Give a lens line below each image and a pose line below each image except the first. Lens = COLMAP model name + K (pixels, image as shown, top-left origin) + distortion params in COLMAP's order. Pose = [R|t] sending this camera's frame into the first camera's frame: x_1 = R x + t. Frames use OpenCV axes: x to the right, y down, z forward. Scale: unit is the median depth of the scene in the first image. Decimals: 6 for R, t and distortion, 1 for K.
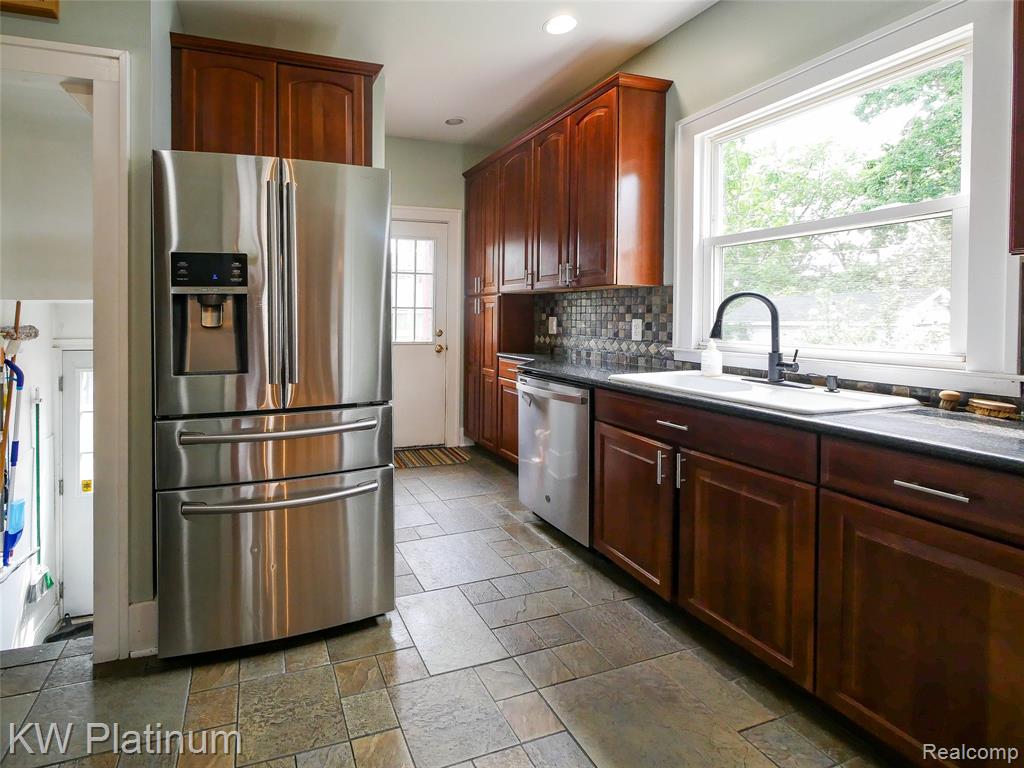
lens RADIAL K [[409.7, 0, 511.6], [0, 409.7, 315.2], [0, 0, 1]] dist [0.000218, -0.000006]
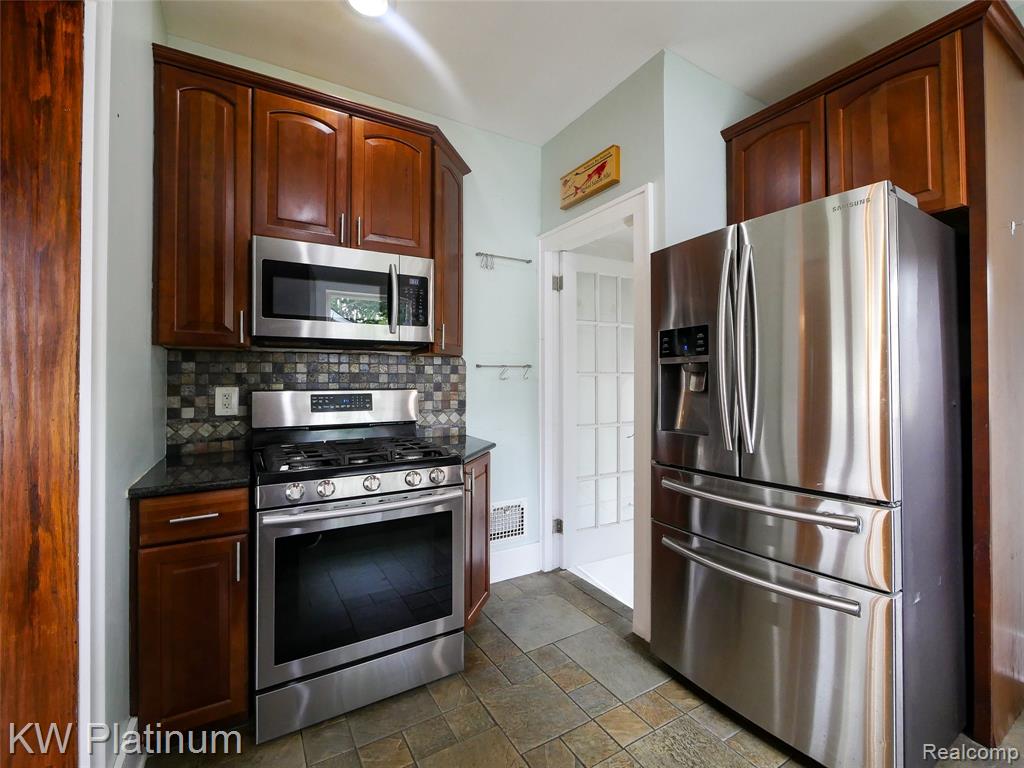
lens RADIAL K [[454.1, 0, 511.4], [0, 454.1, 372.0], [0, 0, 1]] dist [0.001089, 0.000199]
pose [[0.253728, -0.017864, -0.967111, 0.377190], [-0.000957, 0.999824, -0.018719, -0.002492], [0.967275, 0.005675, 0.253666, 0.204111]]
